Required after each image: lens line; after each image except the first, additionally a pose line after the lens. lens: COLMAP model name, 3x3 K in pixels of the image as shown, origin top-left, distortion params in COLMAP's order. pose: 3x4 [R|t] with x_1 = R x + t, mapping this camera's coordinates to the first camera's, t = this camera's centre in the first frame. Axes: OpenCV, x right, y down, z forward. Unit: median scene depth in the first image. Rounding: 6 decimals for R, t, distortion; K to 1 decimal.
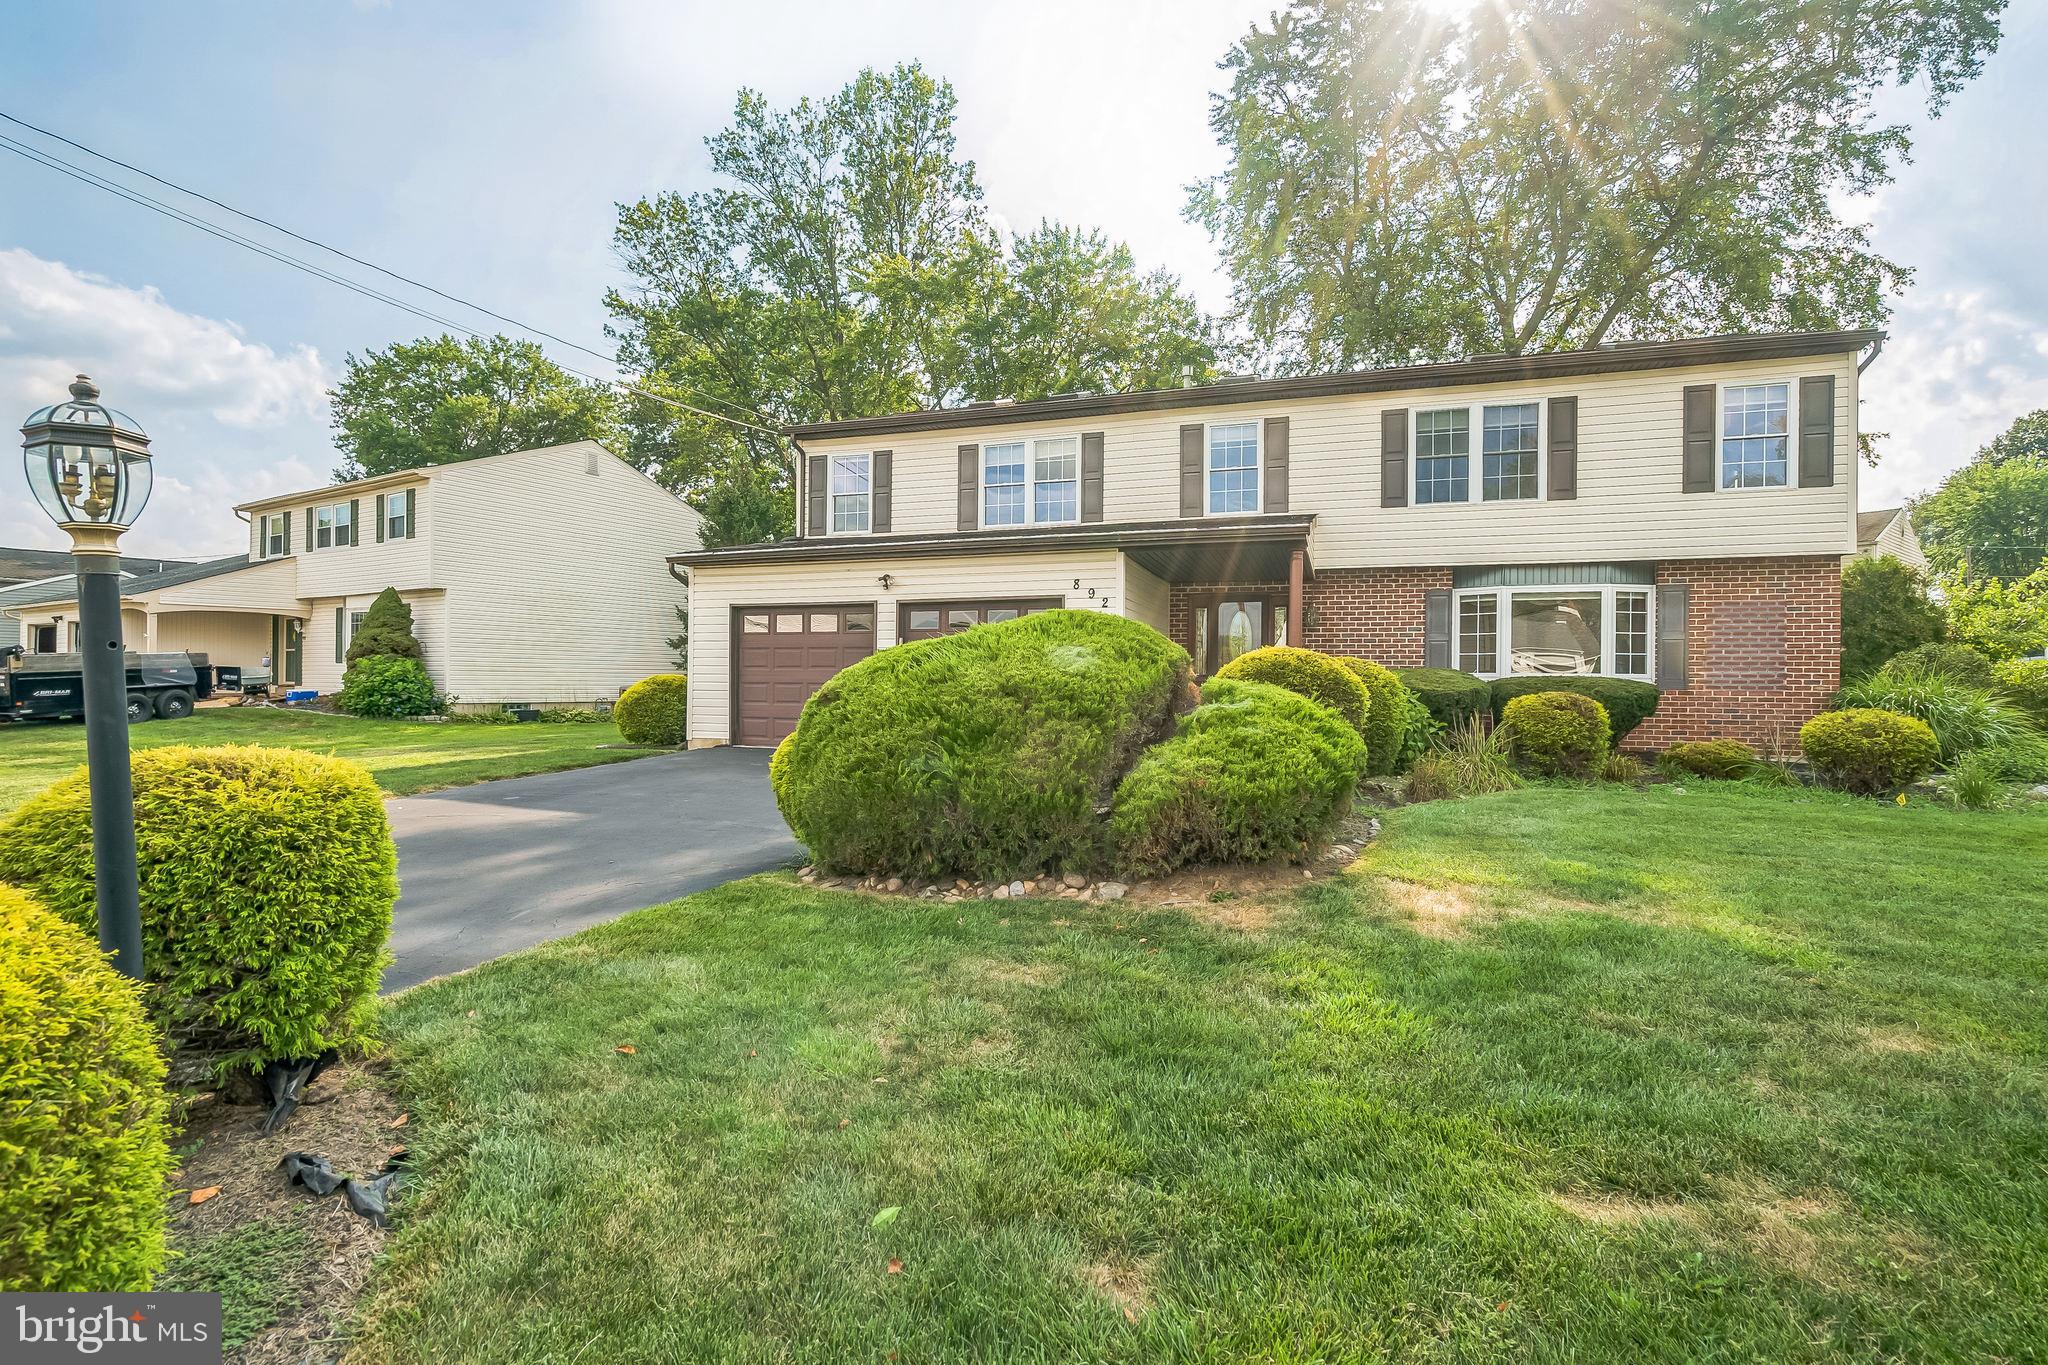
lens RADIAL K [[937.5, 0, 1024.8], [0, 937.5, 685.4], [0, 0, 1]] dist [-0.005346, 0.003895]
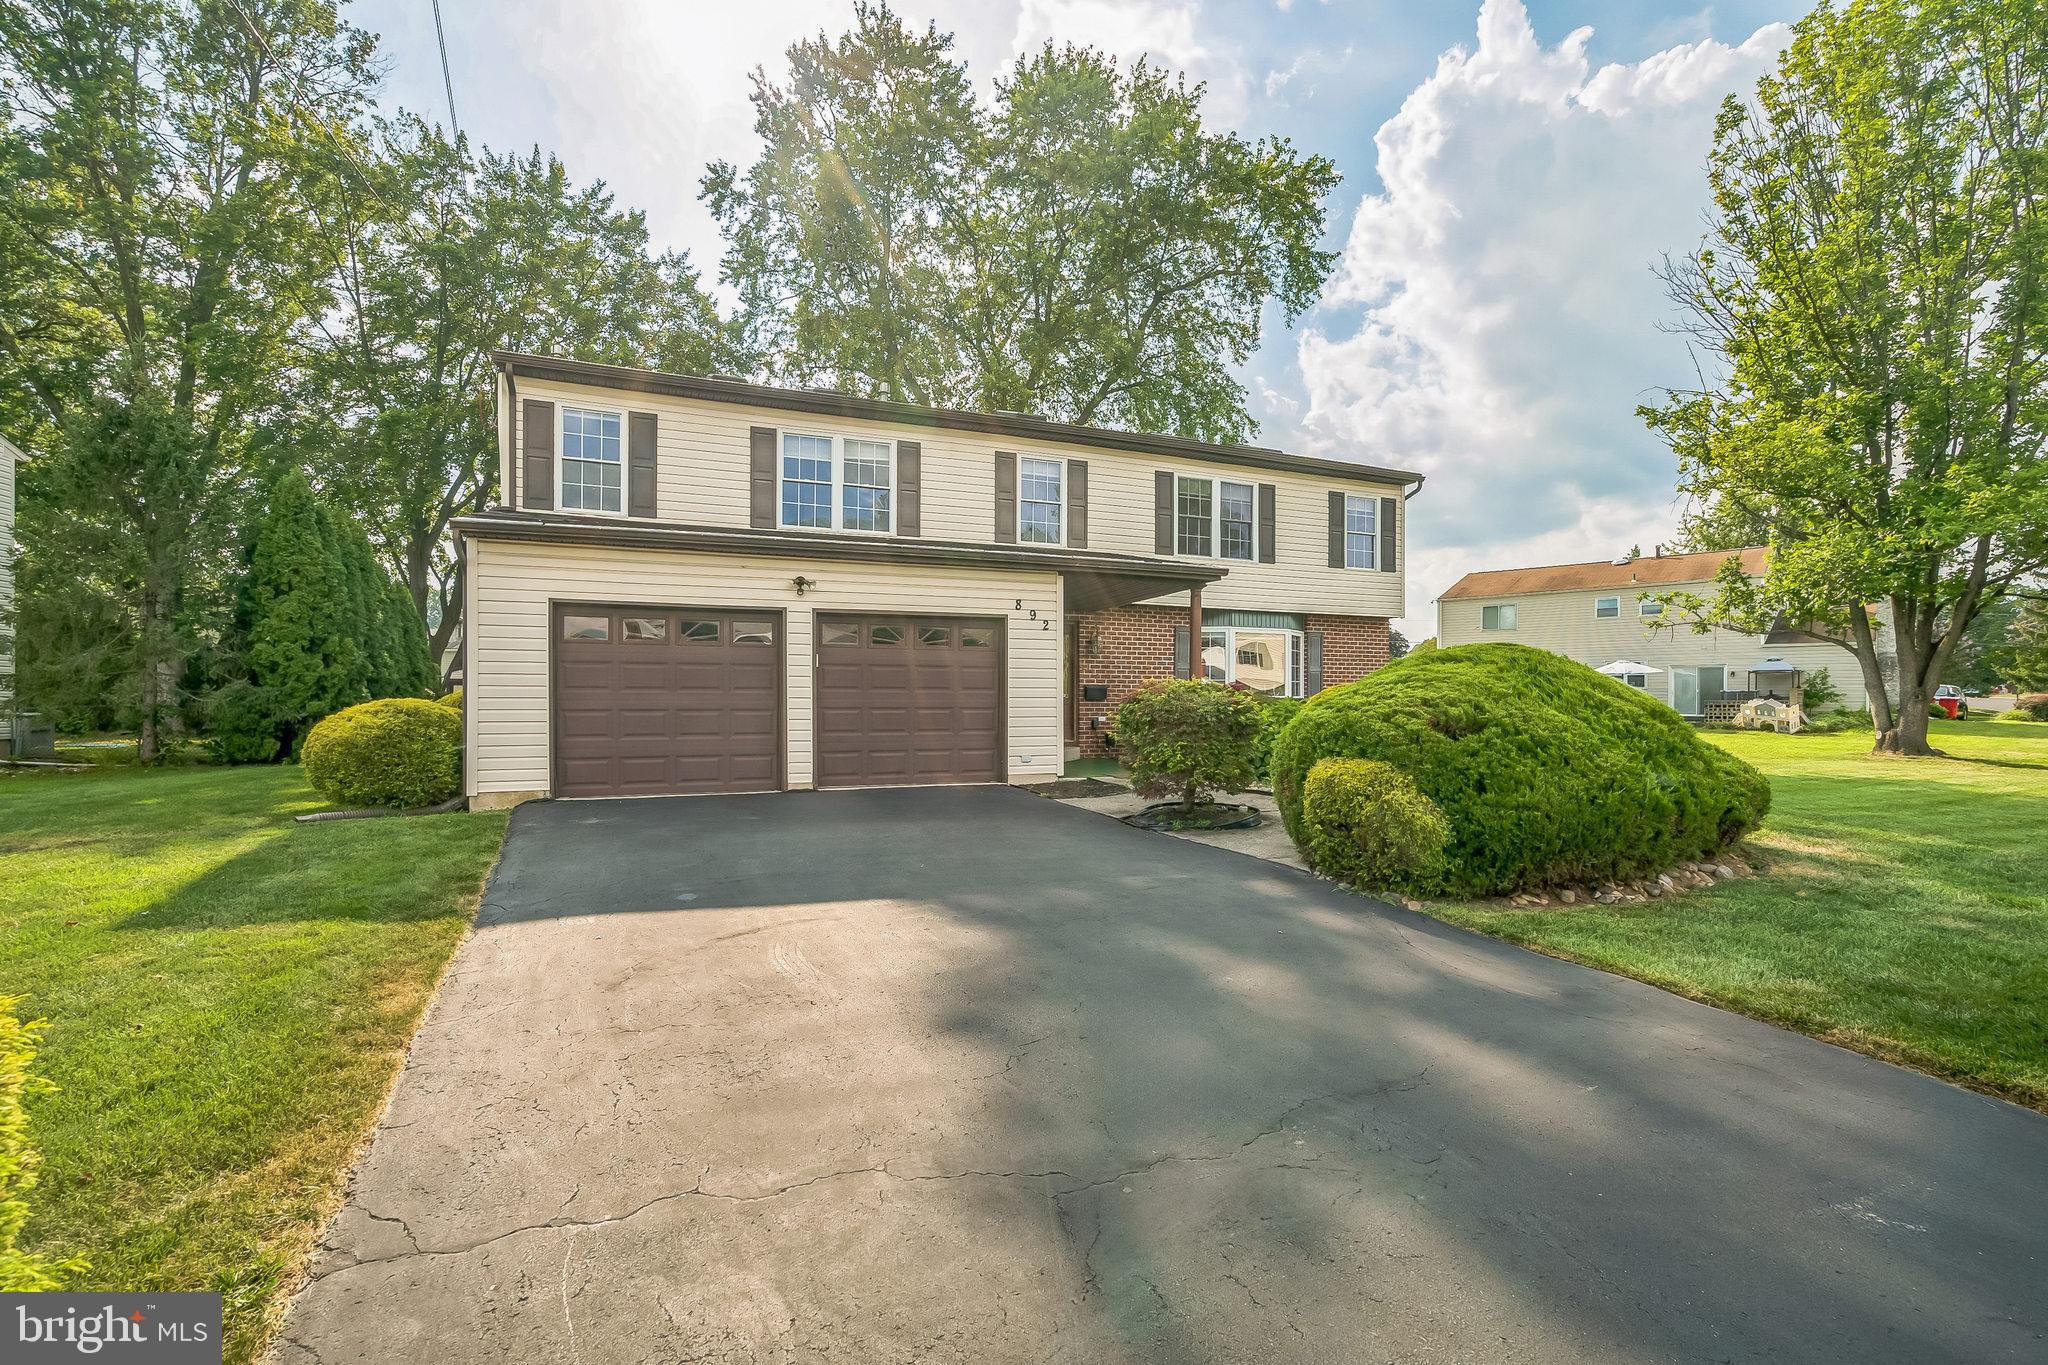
lens RADIAL K [[937.5, 0, 1027.2], [0, 937.5, 670.0], [0, 0, 1]] dist [-0.005346, 0.003895]
pose [[0.751186, 0.017360, 0.659862, -0.426980], [0.003367, 0.999540, -0.030130, -0.008867], [-0.660082, 0.024856, 0.750783, 0.197368]]
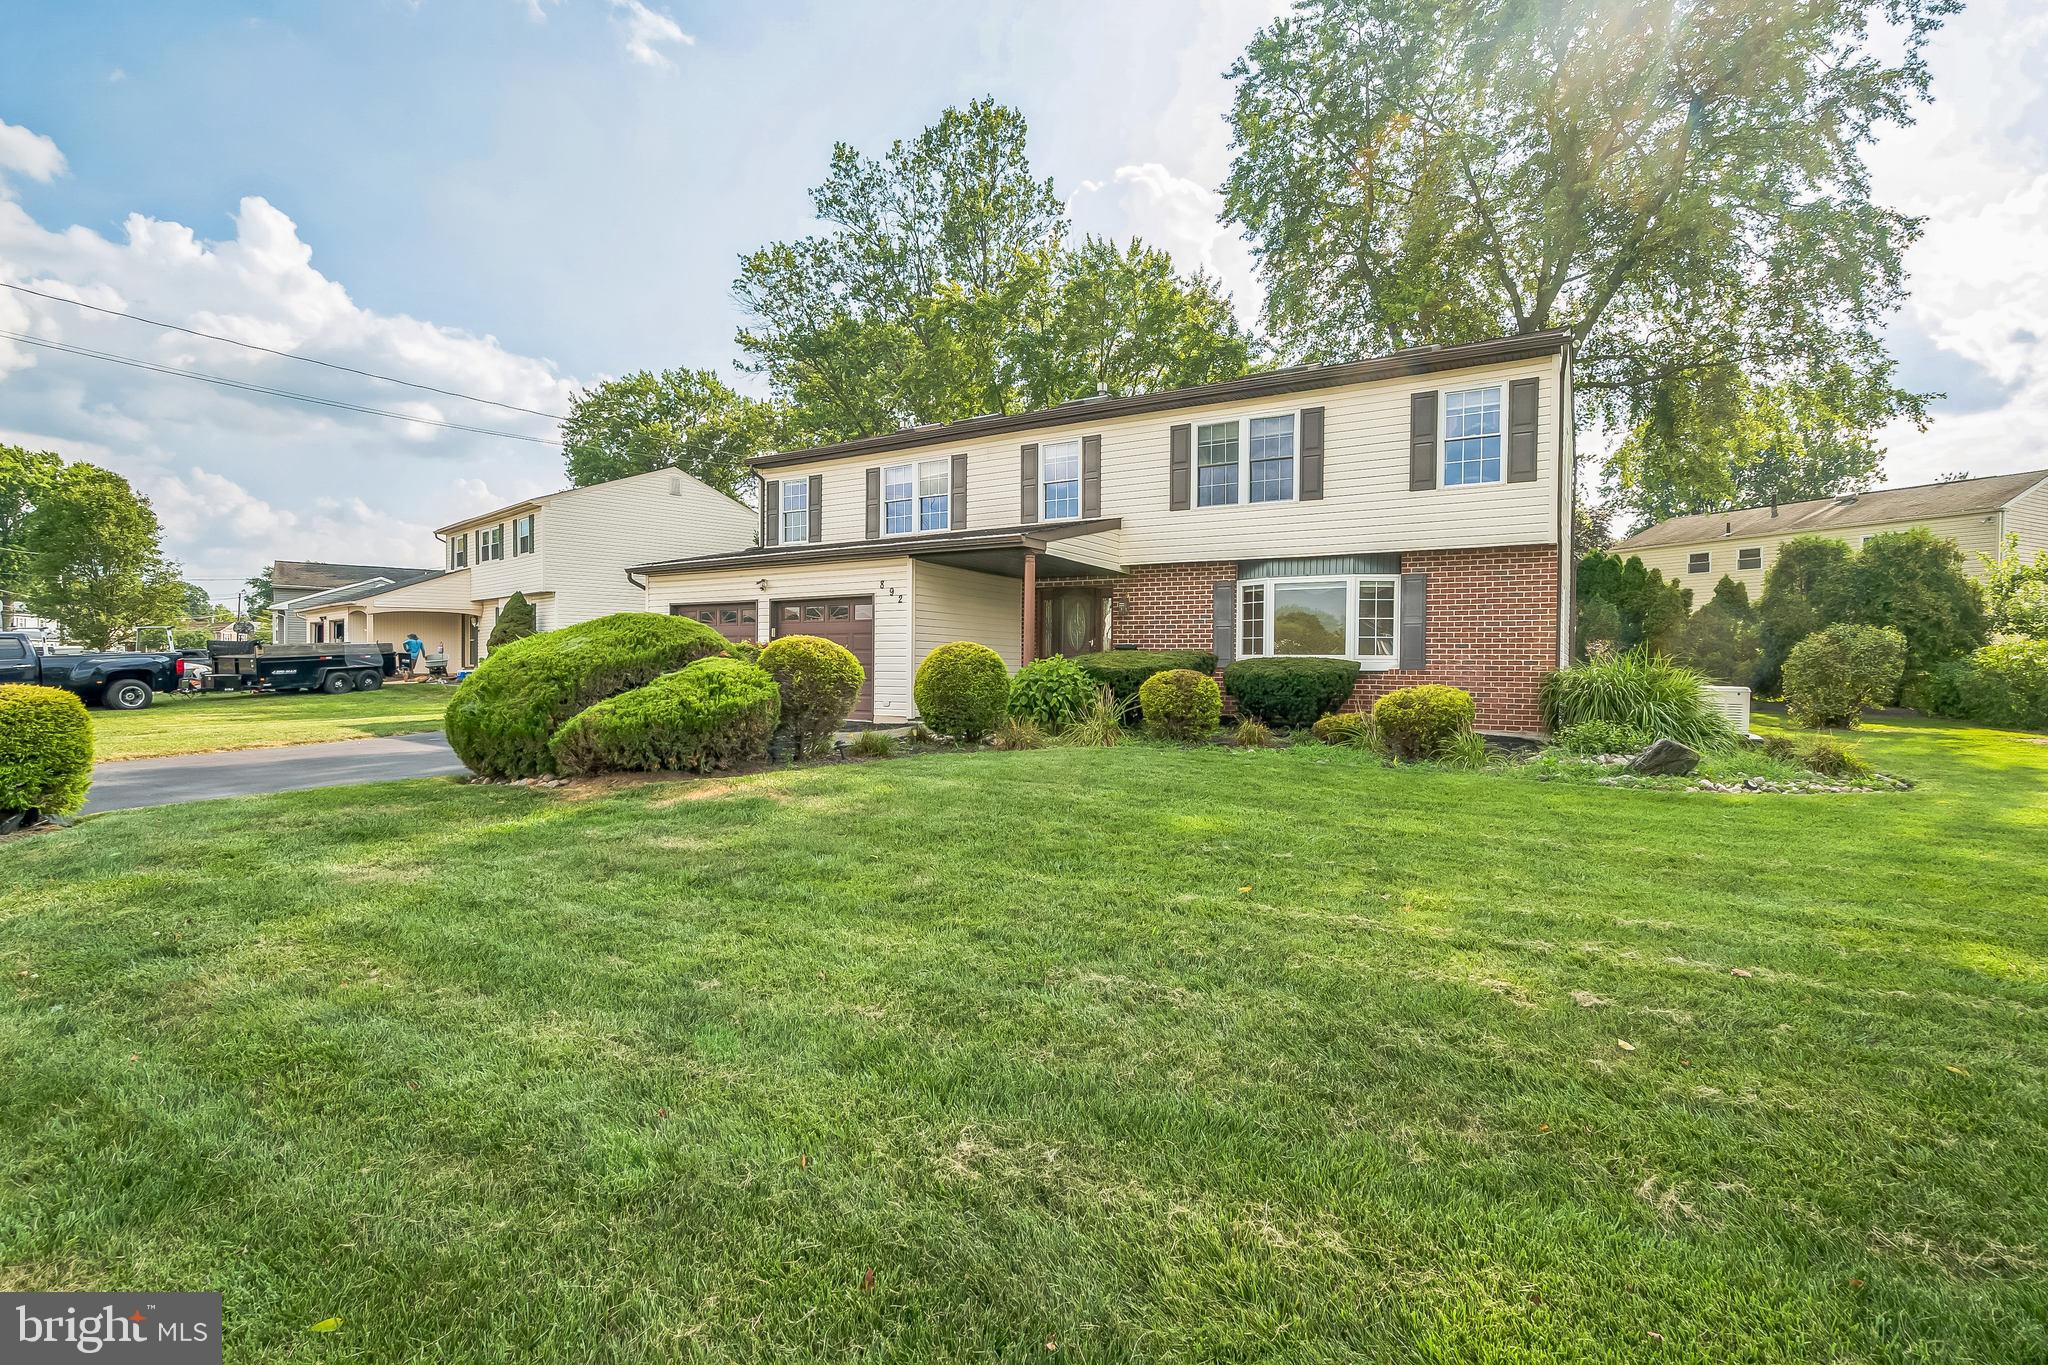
lens RADIAL K [[937.5, 0, 1039.6], [0, 937.5, 688.8], [0, 0, 1]] dist [-0.005346, 0.003895]
pose [[0.975358, 0.005697, -0.220556, 0.404552], [-0.001648, 0.999827, 0.018541, 0.005895], [0.220623, -0.017721, 0.975198, -0.135873]]
